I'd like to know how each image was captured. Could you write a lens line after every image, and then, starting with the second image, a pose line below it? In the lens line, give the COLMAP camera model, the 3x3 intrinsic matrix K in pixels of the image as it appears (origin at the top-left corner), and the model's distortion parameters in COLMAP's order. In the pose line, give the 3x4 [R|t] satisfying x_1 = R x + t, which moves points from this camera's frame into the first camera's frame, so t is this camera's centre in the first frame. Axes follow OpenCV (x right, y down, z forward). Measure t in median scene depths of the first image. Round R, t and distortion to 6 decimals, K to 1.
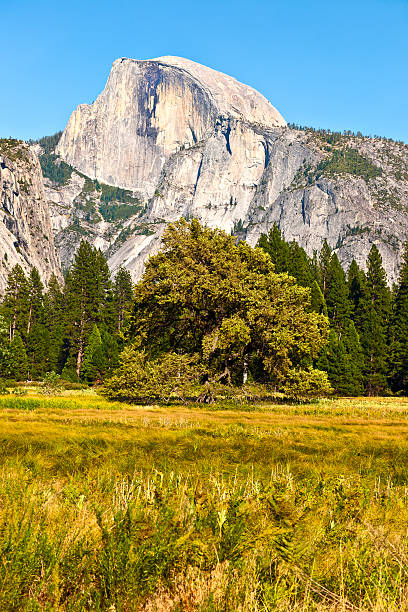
lens RADIAL K [[1275.5, 0, 221.1], [0, 1275.5, 304.4], [0, 0, 1]] dist [0.290110, 0.102239]
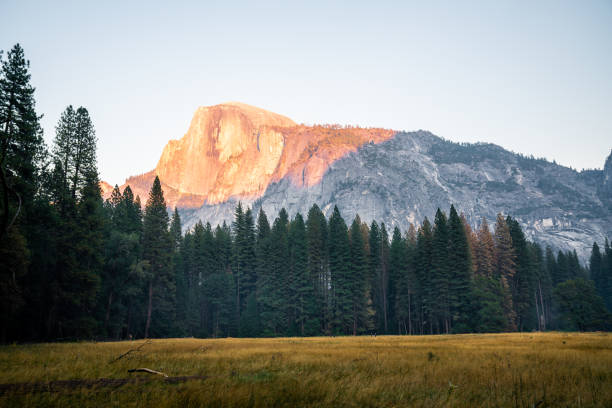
lens RADIAL K [[558.8, 0, 300.4], [0, 558.8, 204.1], [0, 0, 1]] dist [-0.044069, 0.156560]
pose [[0.996560, -0.040984, -0.072026, 0.086364], [0.027568, 0.983599, -0.178251, 0.032836], [0.078150, 0.175652, 0.981346, 0.478231]]
